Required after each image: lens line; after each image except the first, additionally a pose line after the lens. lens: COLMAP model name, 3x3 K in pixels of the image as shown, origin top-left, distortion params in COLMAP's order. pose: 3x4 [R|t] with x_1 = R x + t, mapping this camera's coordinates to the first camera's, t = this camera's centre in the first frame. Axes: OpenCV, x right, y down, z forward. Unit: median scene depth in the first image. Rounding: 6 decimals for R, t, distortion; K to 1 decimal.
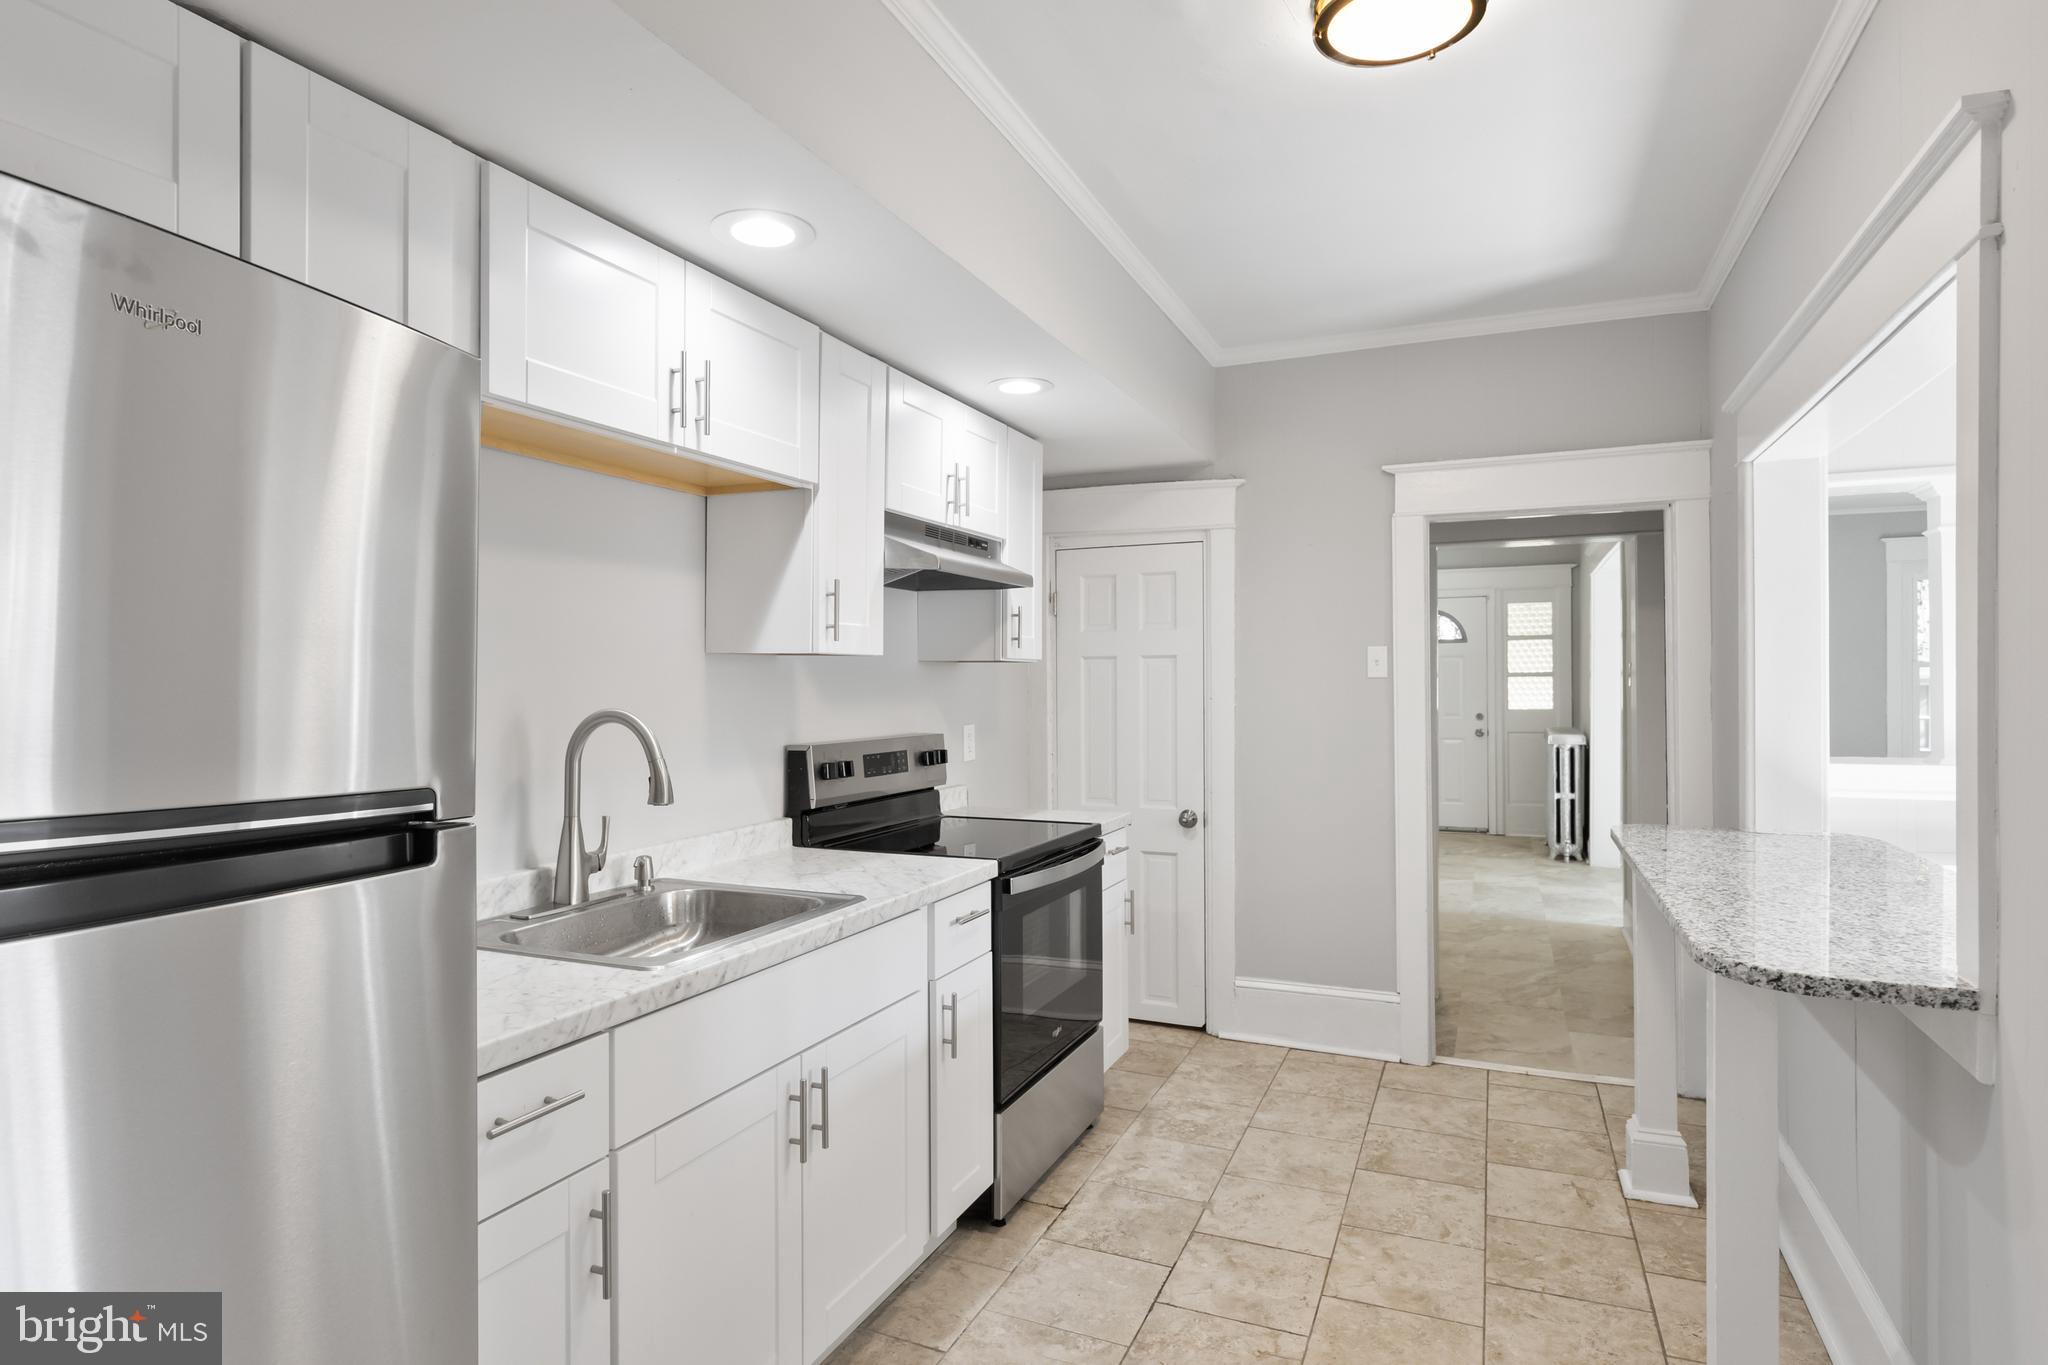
lens RADIAL K [[1052.5, 0, 1018.9], [0, 1052.5, 679.1], [0, 0, 1]] dist [-0.011380, 0.001583]
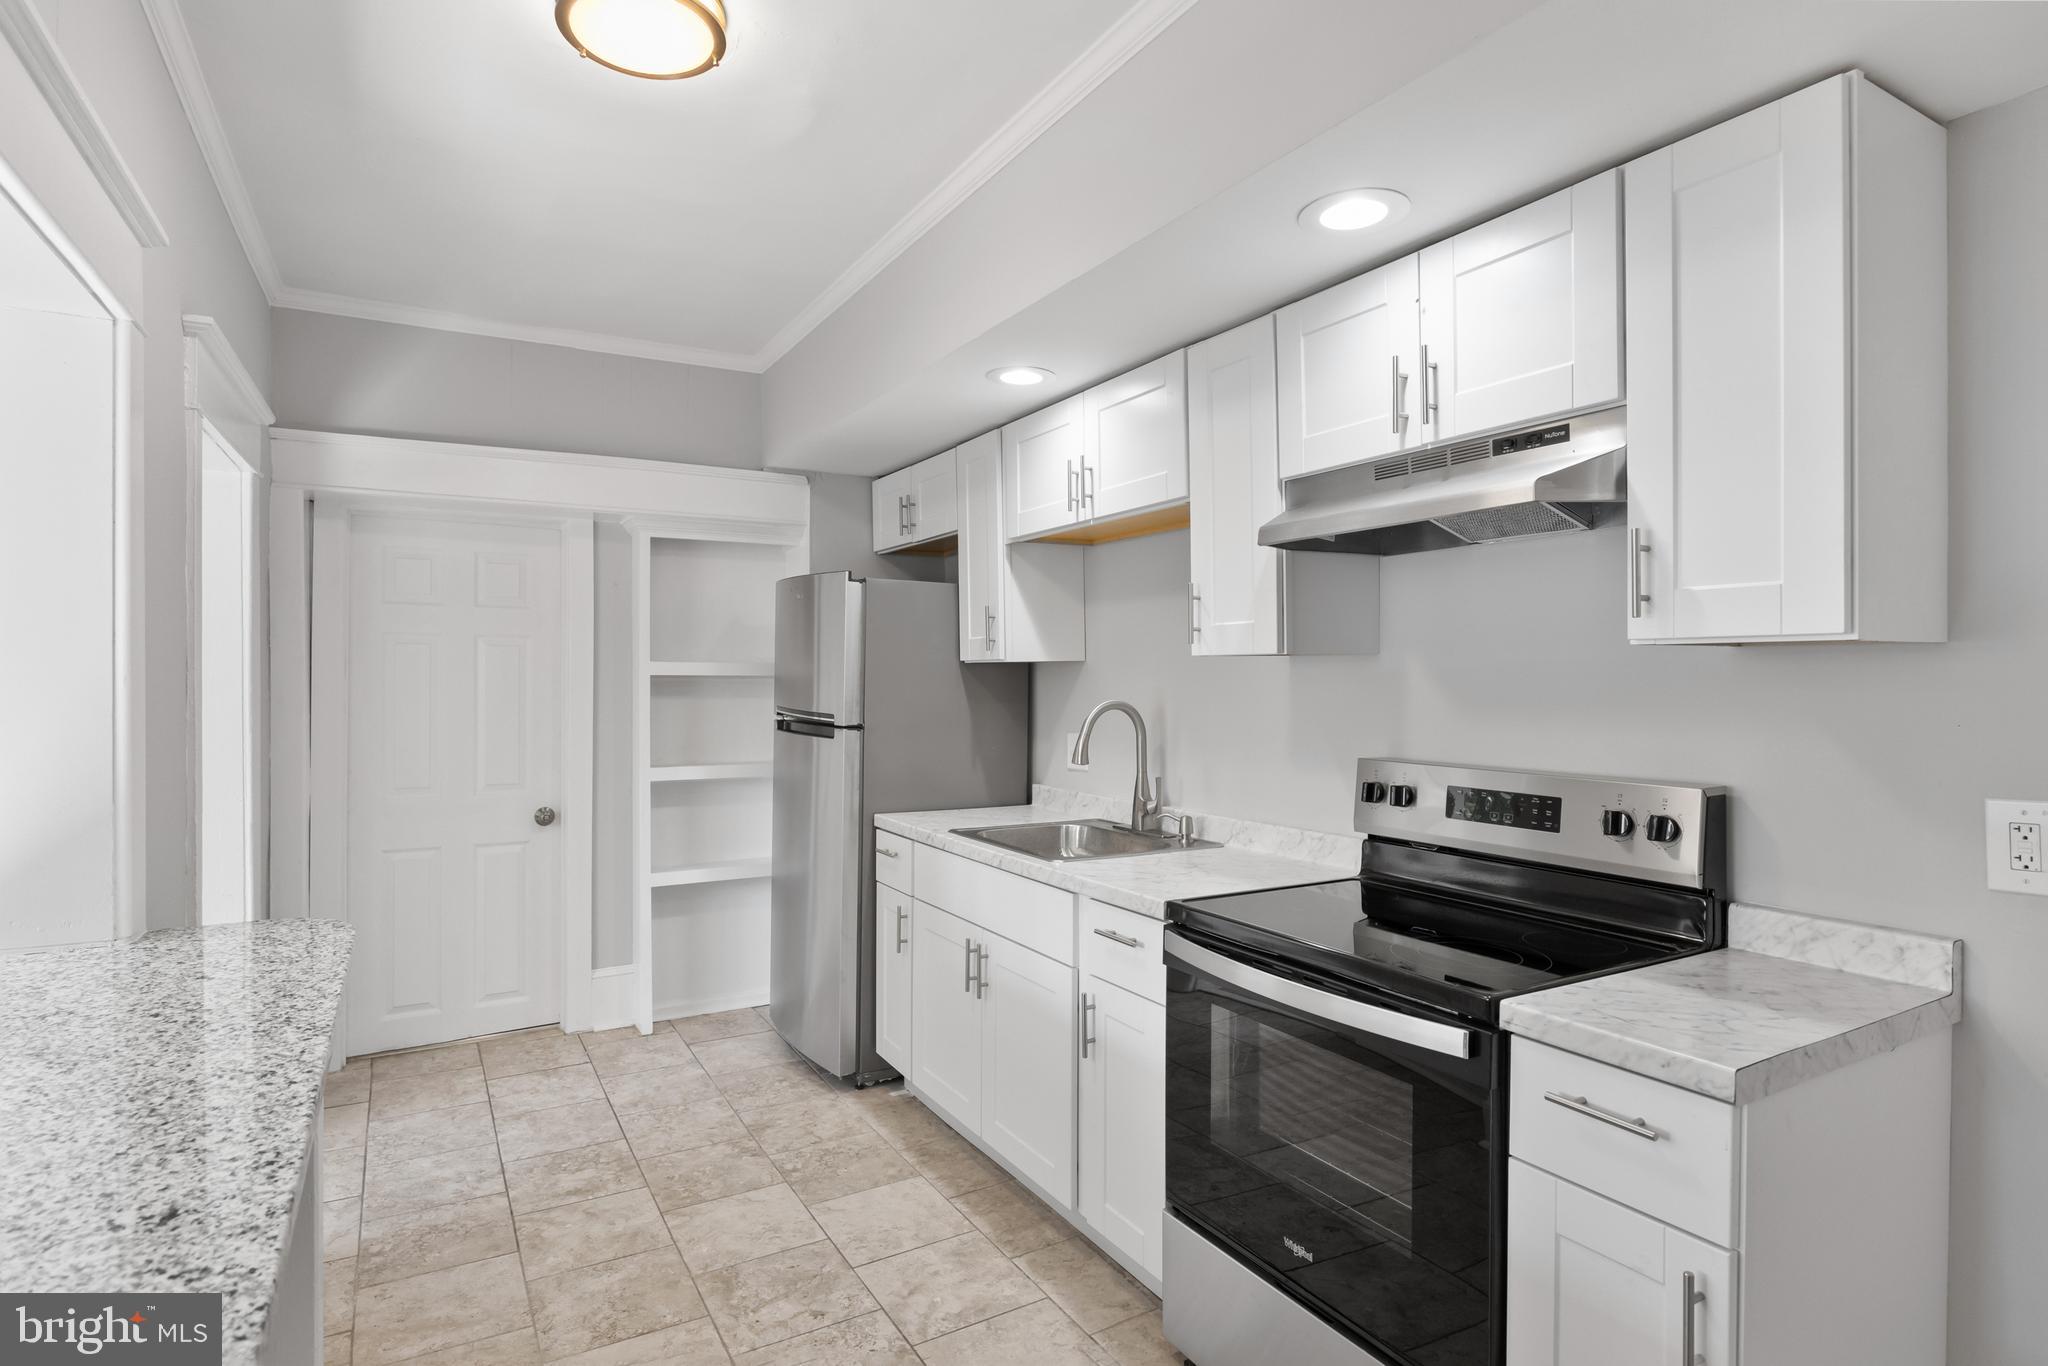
lens RADIAL K [[1052.5, 0, 1023.9], [0, 1052.5, 673.8], [0, 0, 1]] dist [-0.011380, 0.001583]
pose [[-0.576375, 0.000747, -0.817185, 0.998703], [0.004513, 0.999987, -0.002270, -0.007719], [0.817173, -0.004996, -0.576371, 1.925863]]
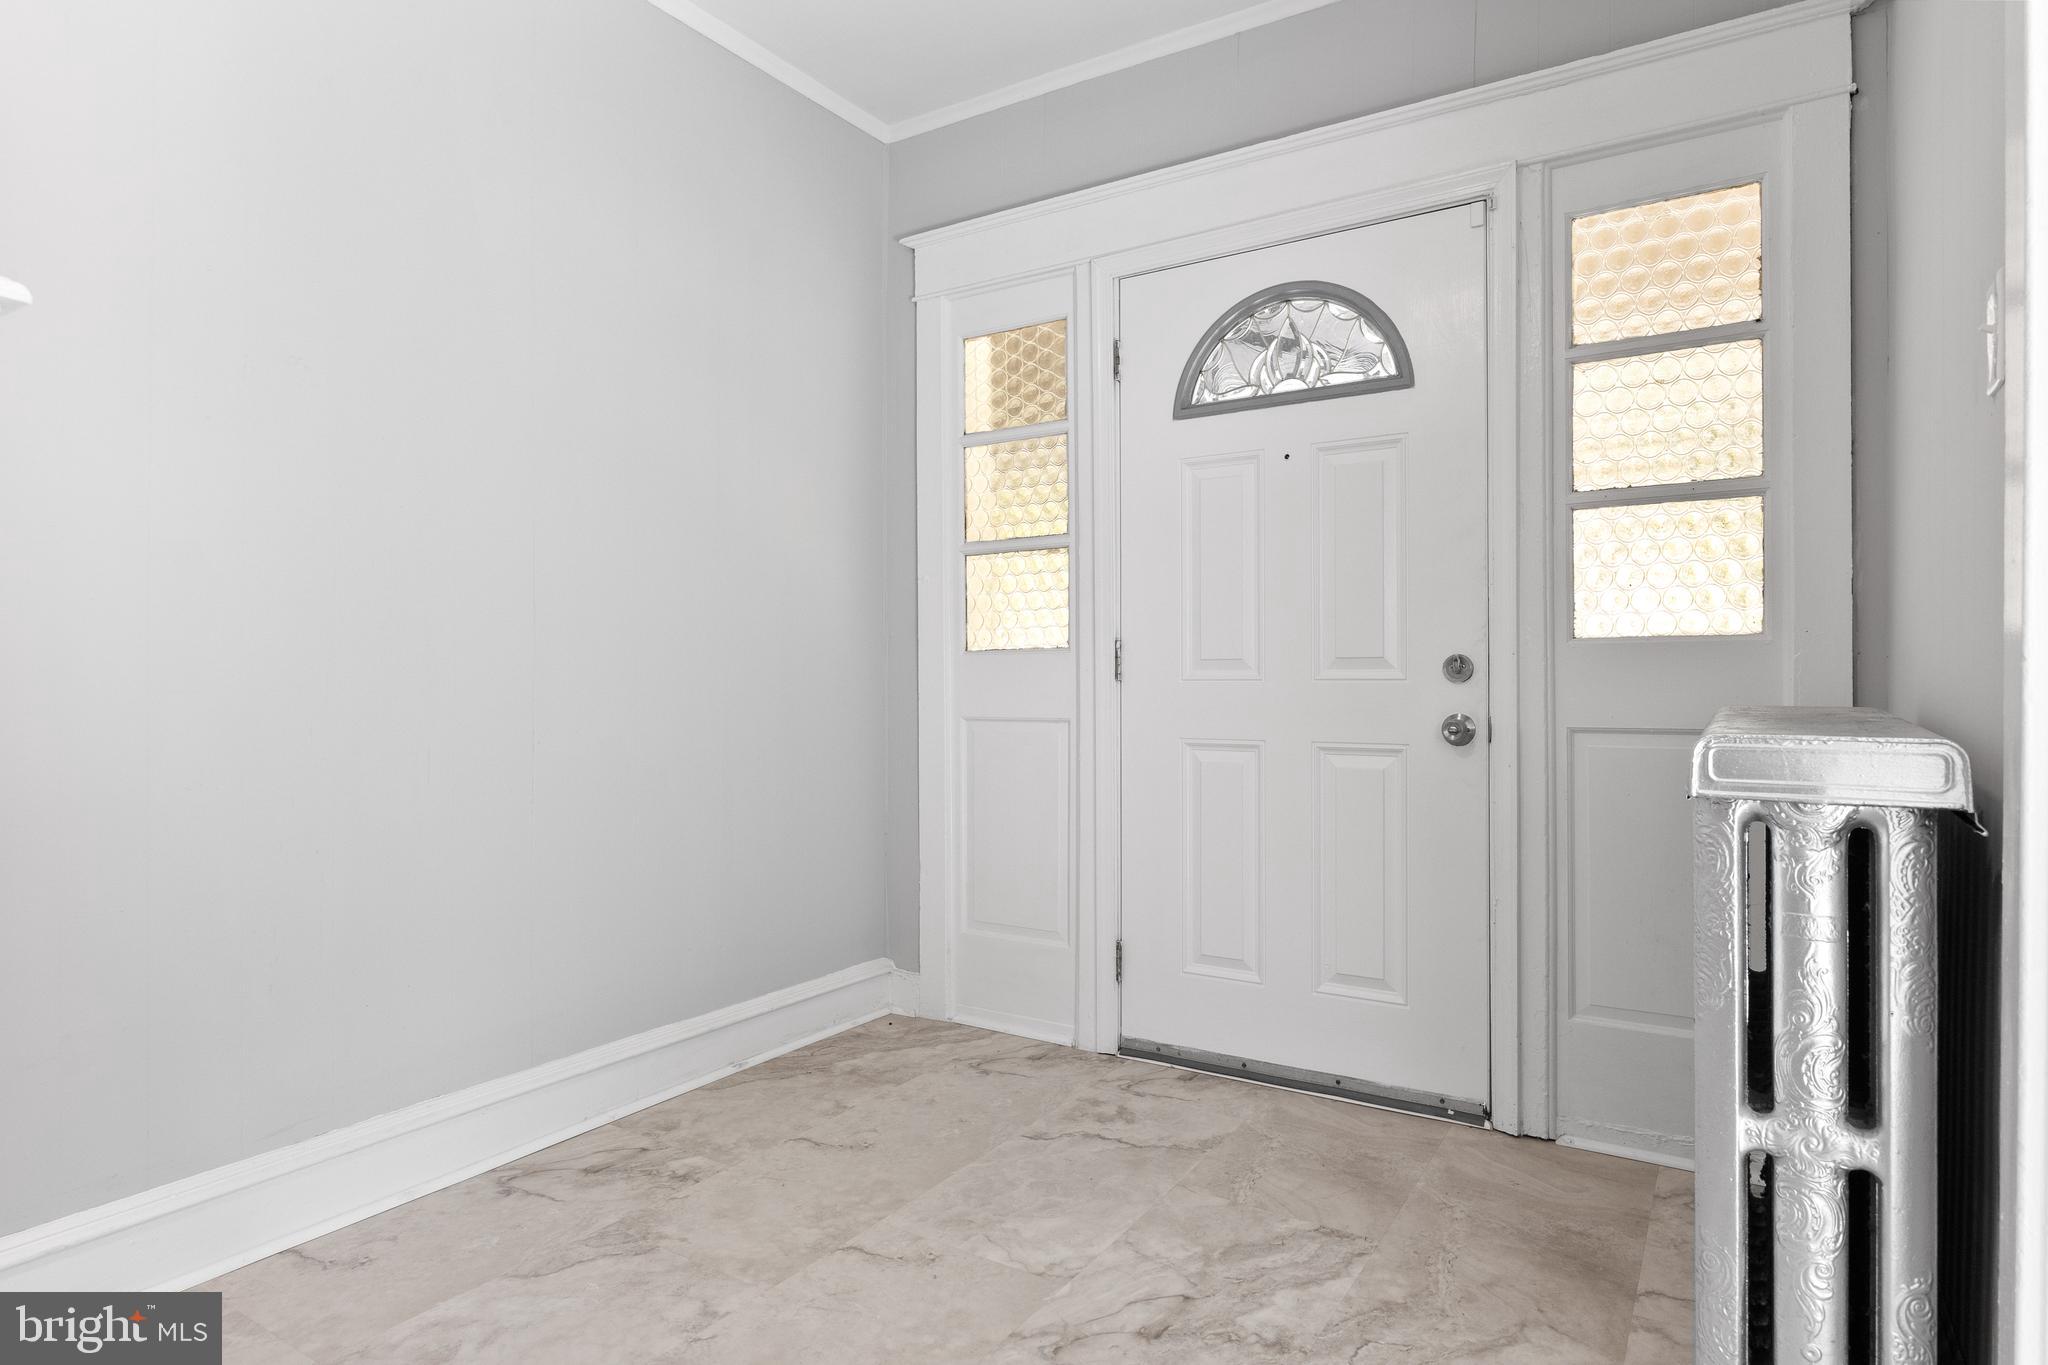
lens RADIAL K [[1128.9, 0, 1017.9], [0, 1128.9, 689.1], [0, 0, 1]] dist [-0.004294, -0.000222]
pose [[0.989248, -0.001209, -0.146243, 0.374525], [0.002760, 0.999942, 0.010400, 0.038021], [0.146222, -0.010691, 0.989194, 0.714438]]
